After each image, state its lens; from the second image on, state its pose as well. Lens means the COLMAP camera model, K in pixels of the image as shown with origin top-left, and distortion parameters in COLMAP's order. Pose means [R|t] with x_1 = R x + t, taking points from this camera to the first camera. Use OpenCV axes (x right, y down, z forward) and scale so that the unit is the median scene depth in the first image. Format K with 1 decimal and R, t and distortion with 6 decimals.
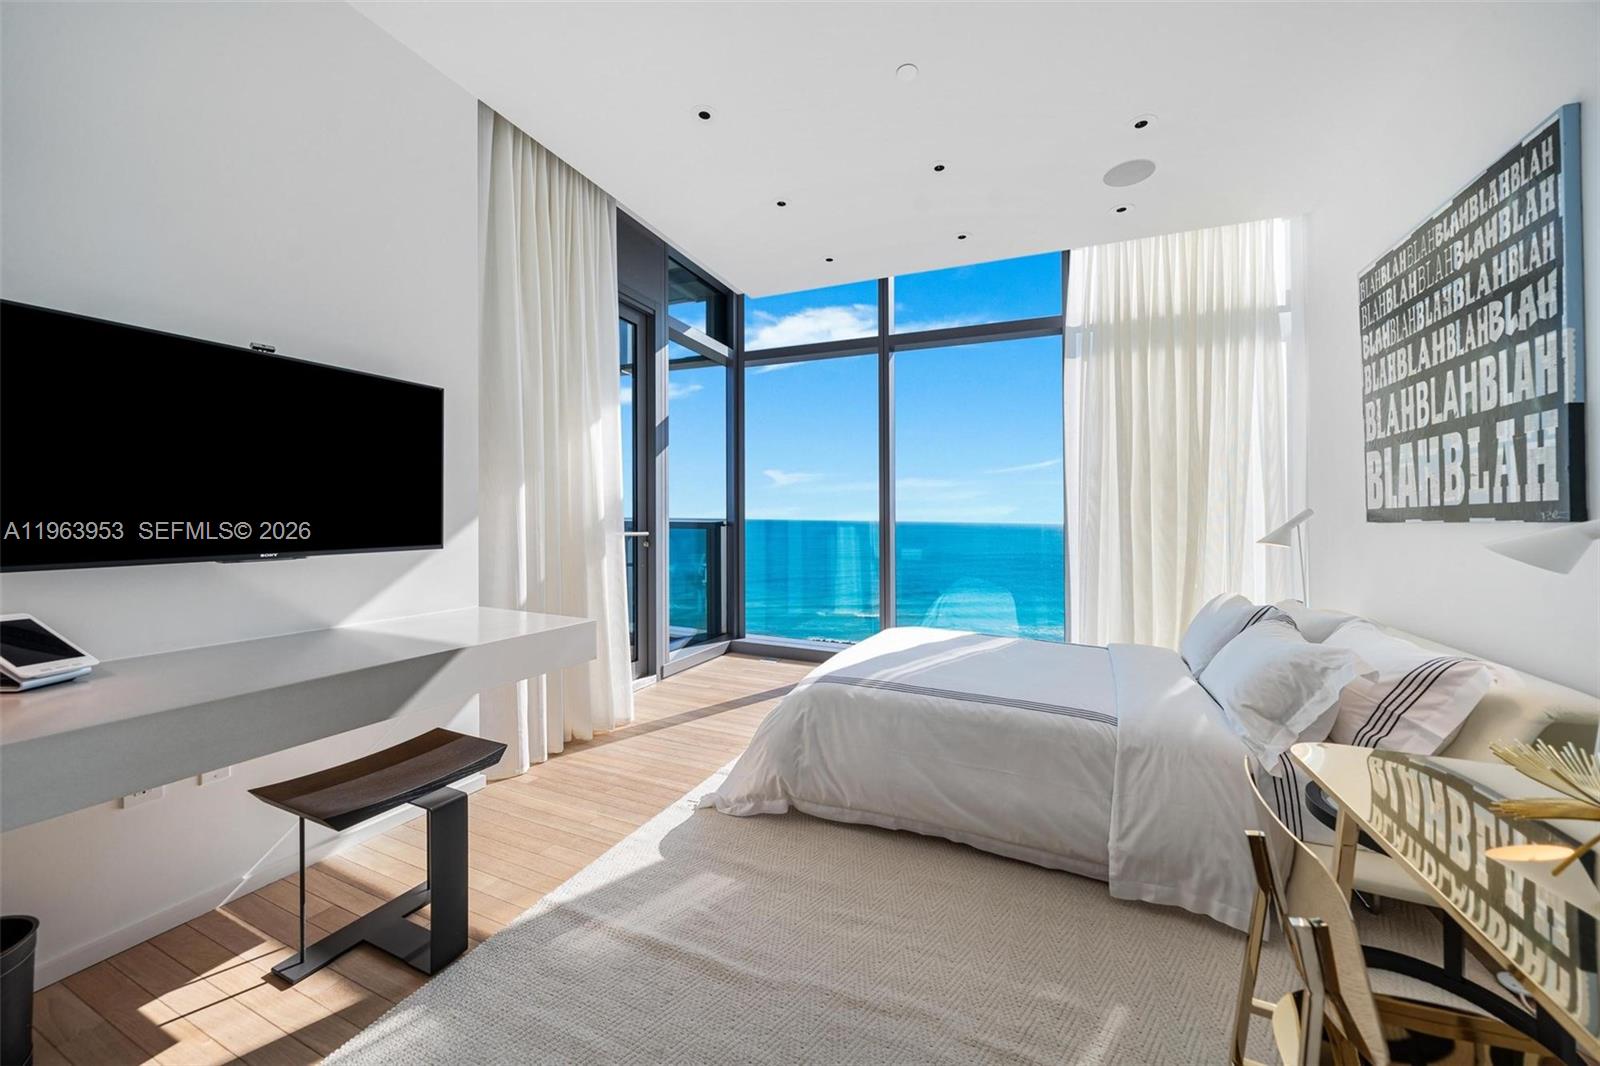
lens RADIAL K [[587.0, 0, 796.0], [0, 587.0, 517.8], [0, 0, 1]] dist [-0.000125, -0.000105]
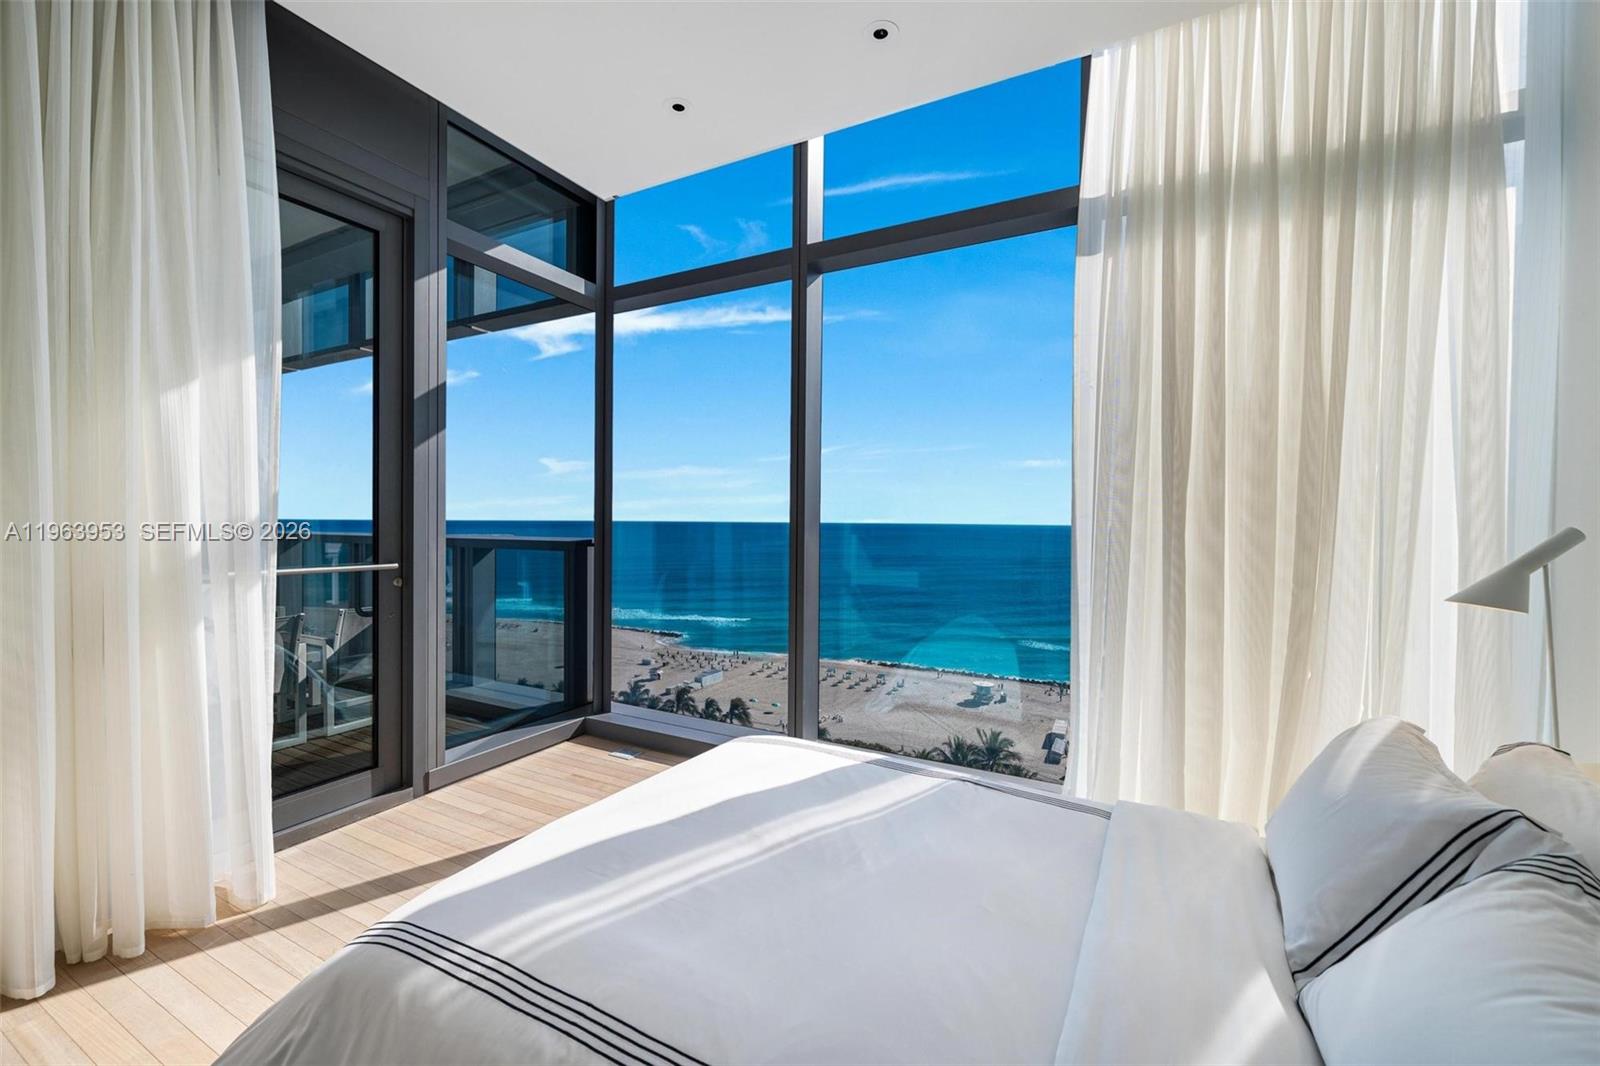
lens RADIAL K [[658.6, 0, 798.8], [0, 658.6, 543.6], [0, 0, 1]] dist [0.001875, 0.000977]
pose [[0.995913, -0.004074, -0.090225, 0.244183], [0.007531, 0.999249, 0.038014, -0.021657], [0.090002, -0.038538, 0.995196, 0.328904]]
